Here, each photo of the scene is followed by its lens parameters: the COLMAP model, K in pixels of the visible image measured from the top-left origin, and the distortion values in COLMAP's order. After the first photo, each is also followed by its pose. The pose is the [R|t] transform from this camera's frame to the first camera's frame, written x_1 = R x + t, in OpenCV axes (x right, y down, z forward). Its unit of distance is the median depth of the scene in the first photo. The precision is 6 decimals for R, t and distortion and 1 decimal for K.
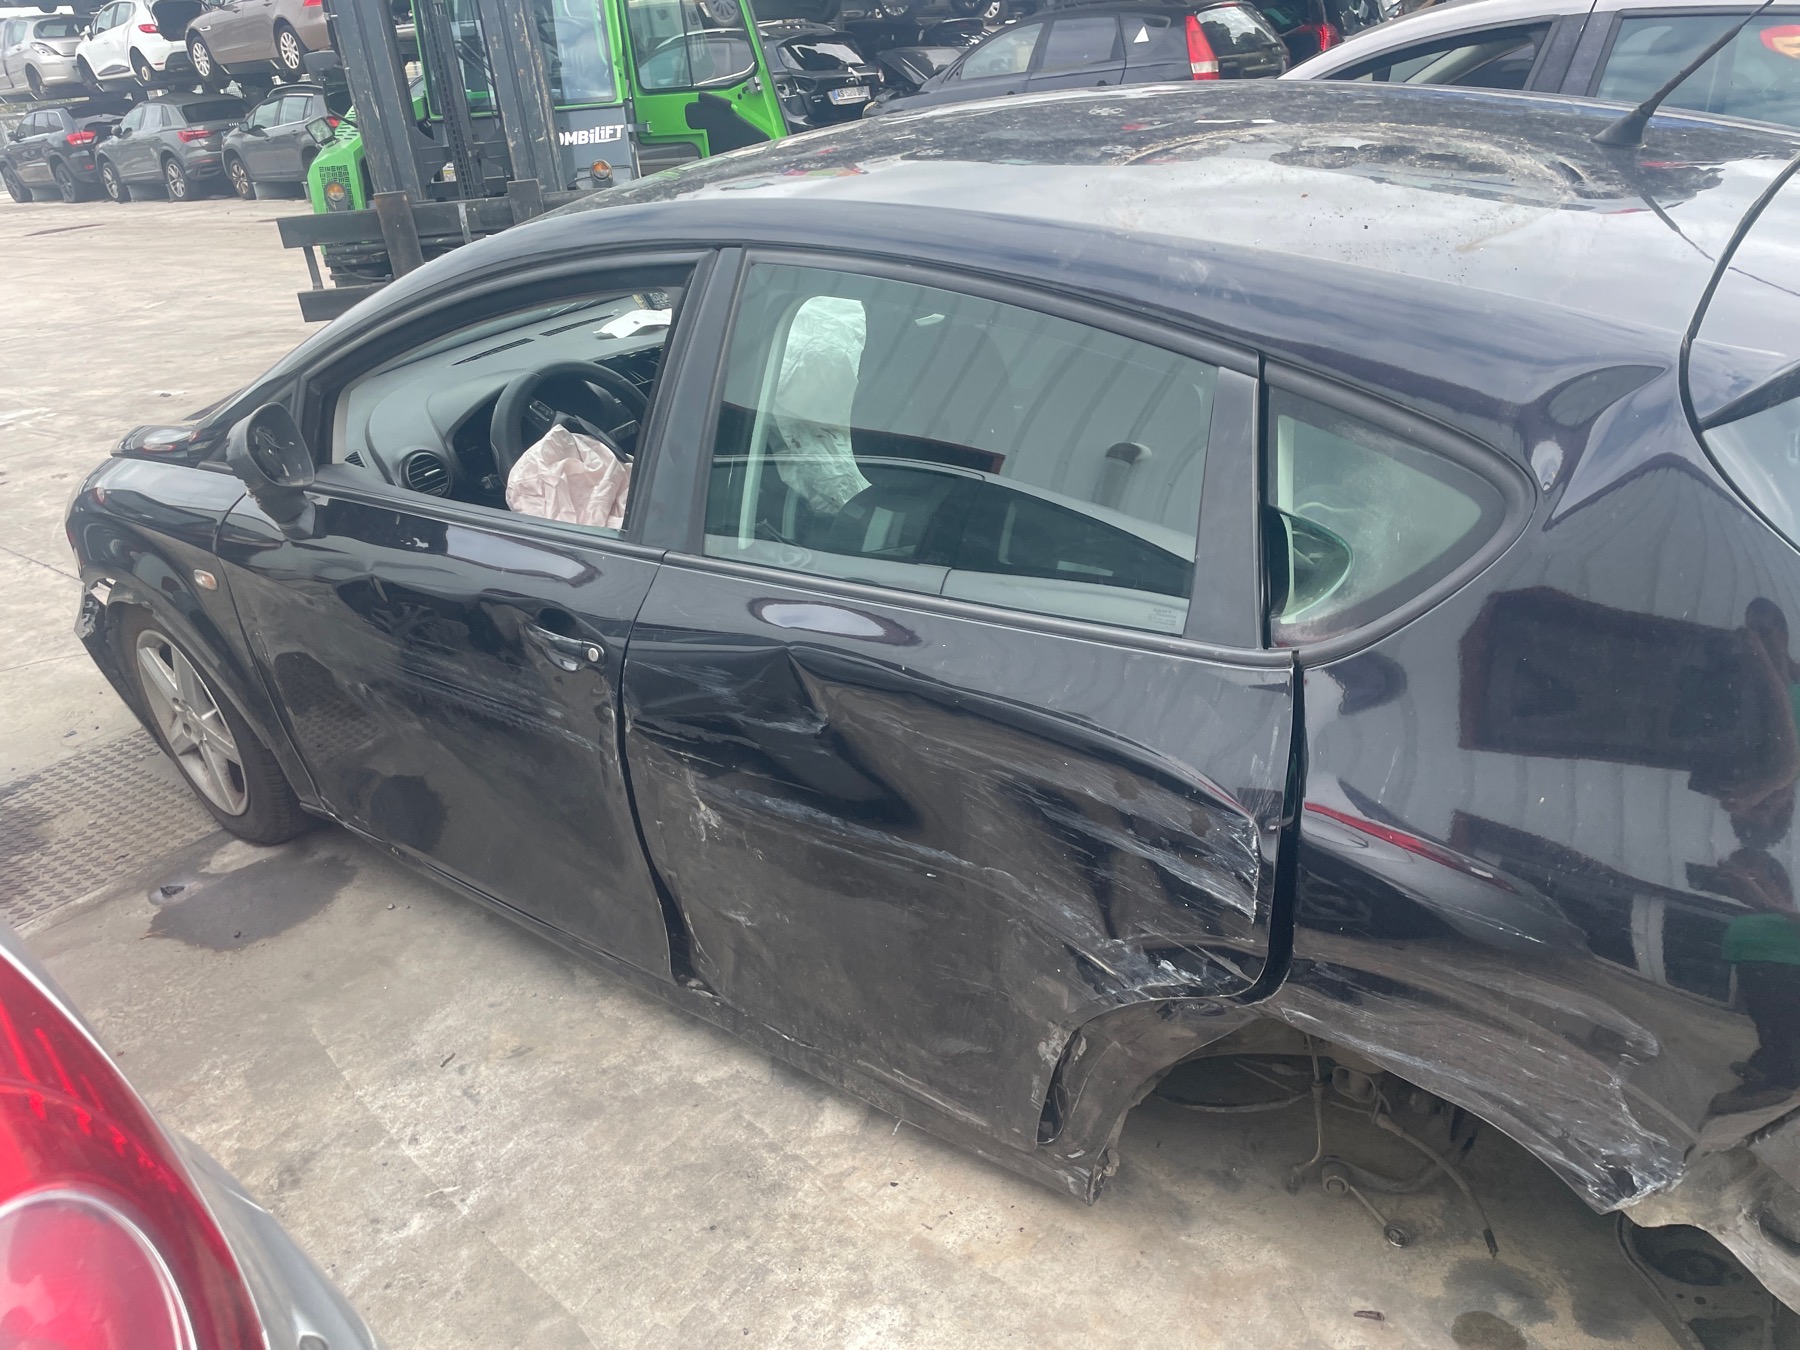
lens RADIAL K [[1283.4, 0, 933.3], [0, 1283.4, 730.8], [0, 0, 1]] dist [0.066664, -0.081812]
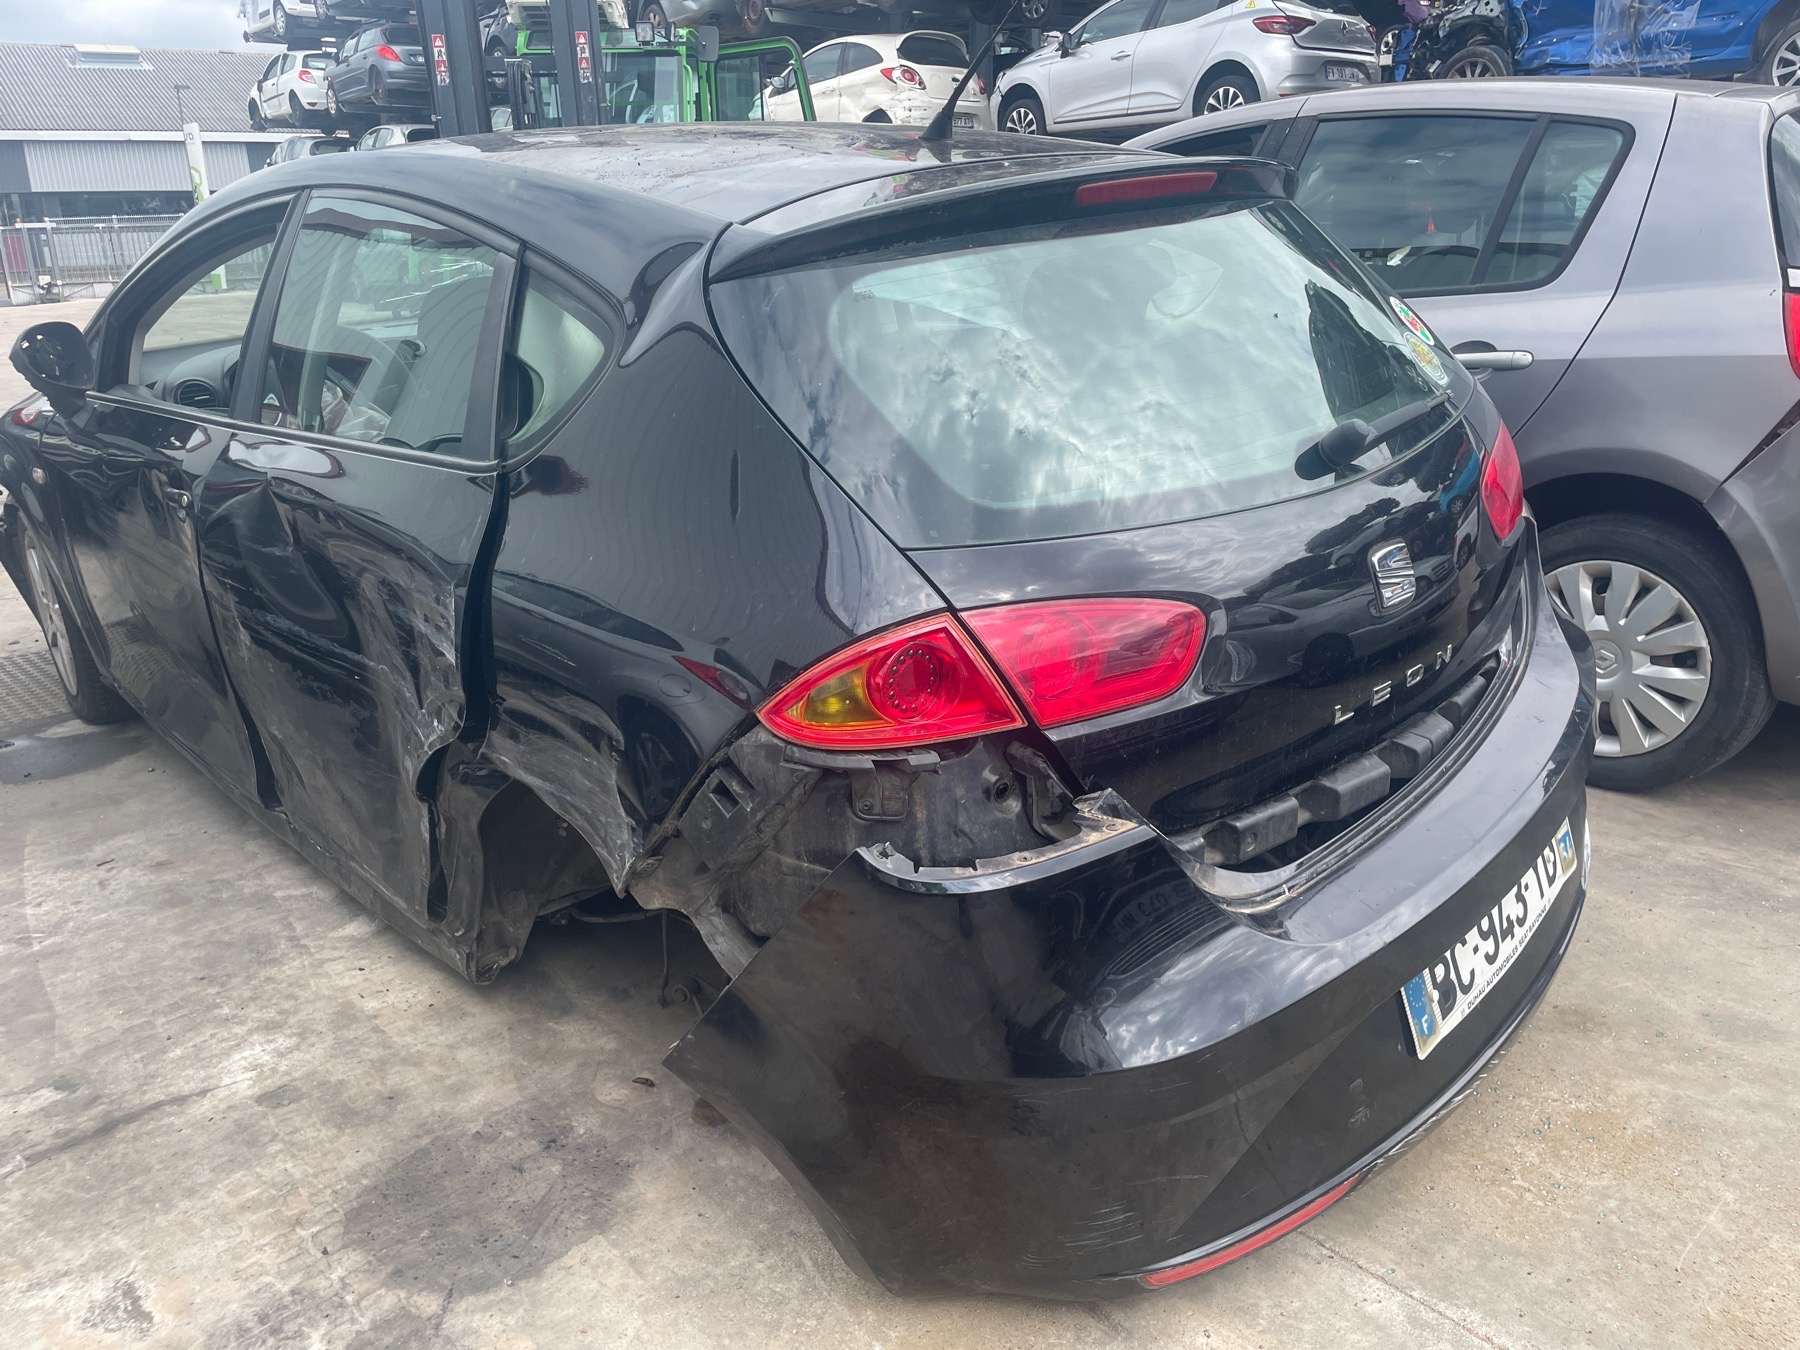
lens RADIAL K [[1283.4, 0, 933.3], [0, 1283.4, 730.8], [0, 0, 1]] dist [0.066664, -0.081812]
pose [[0.986727, 0.110467, -0.119026, 0.579667], [-0.123003, 0.986974, -0.103696, 0.186624], [0.106020, 0.116960, 0.987461, -0.137044]]
